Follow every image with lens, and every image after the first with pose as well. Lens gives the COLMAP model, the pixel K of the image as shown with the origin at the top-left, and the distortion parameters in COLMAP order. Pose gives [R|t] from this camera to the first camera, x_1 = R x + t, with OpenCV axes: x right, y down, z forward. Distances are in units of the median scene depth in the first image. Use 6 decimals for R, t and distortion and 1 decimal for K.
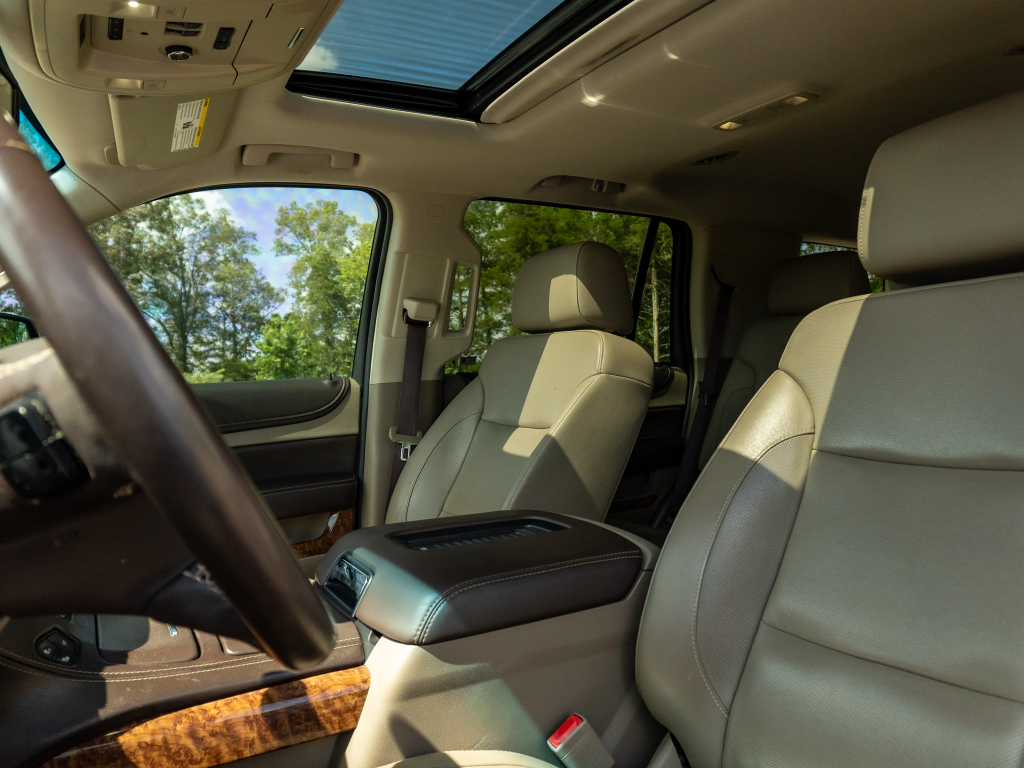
lens RADIAL K [[775.8, 0, 512.9], [0, 775.8, 386.7], [0, 0, 1]] dist [-0.019836, -0.004323]
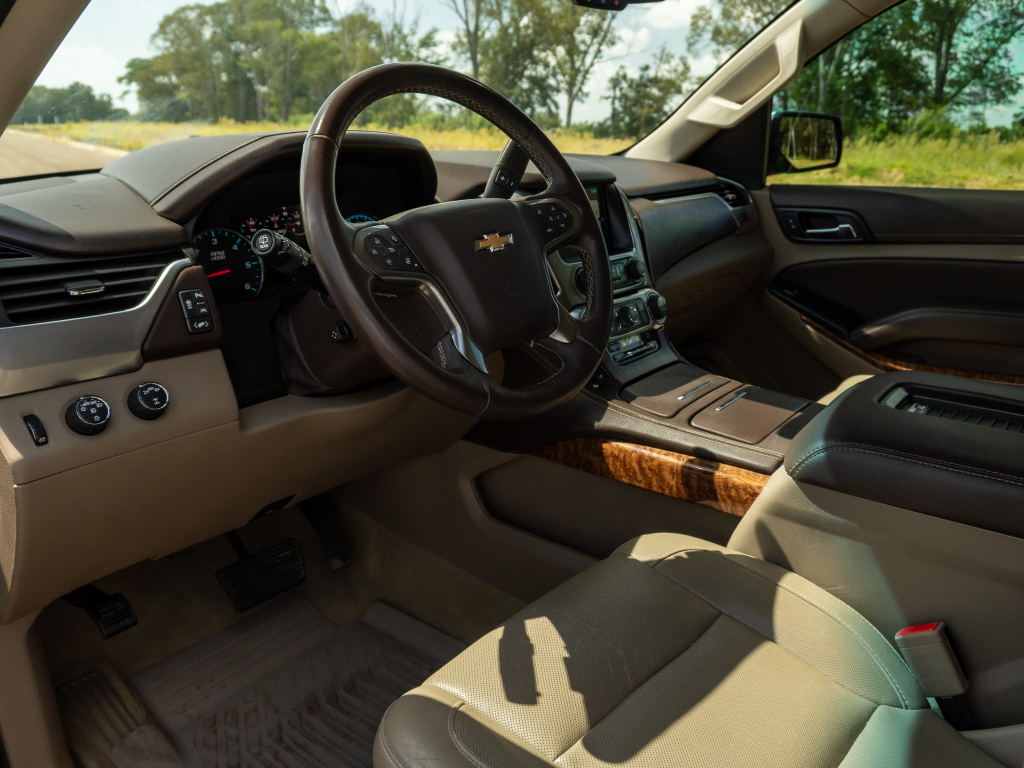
lens RADIAL K [[775.8, 0, 512.9], [0, 775.8, 386.7], [0, 0, 1]] dist [-0.019836, -0.004323]
pose [[0.370244, 0.313751, -0.874345, 0.379668], [-0.030516, 0.944834, 0.326124, -0.080510], [0.928433, -0.094064, 0.359393, 0.136996]]
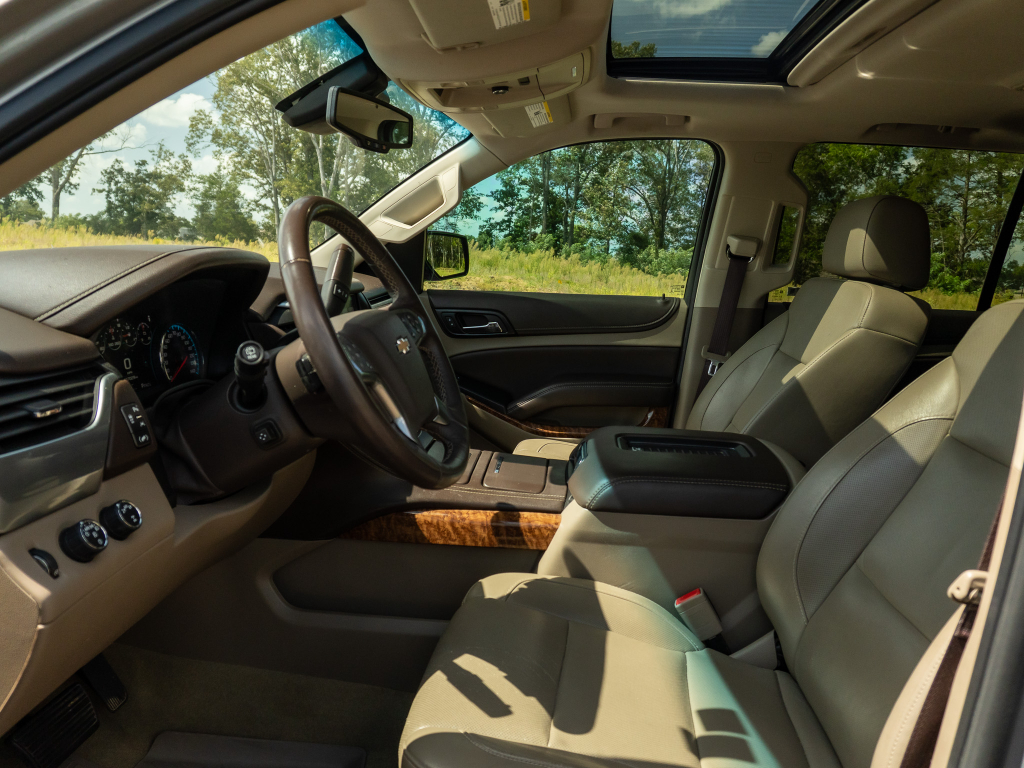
lens RADIAL K [[775.8, 0, 512.9], [0, 775.8, 386.7], [0, 0, 1]] dist [-0.019836, -0.004323]
pose [[0.827781, 0.161342, -0.537353, 0.301751], [-0.077442, 0.981449, 0.175386, -0.086848], [0.555682, -0.103568, 0.824919, -0.170161]]
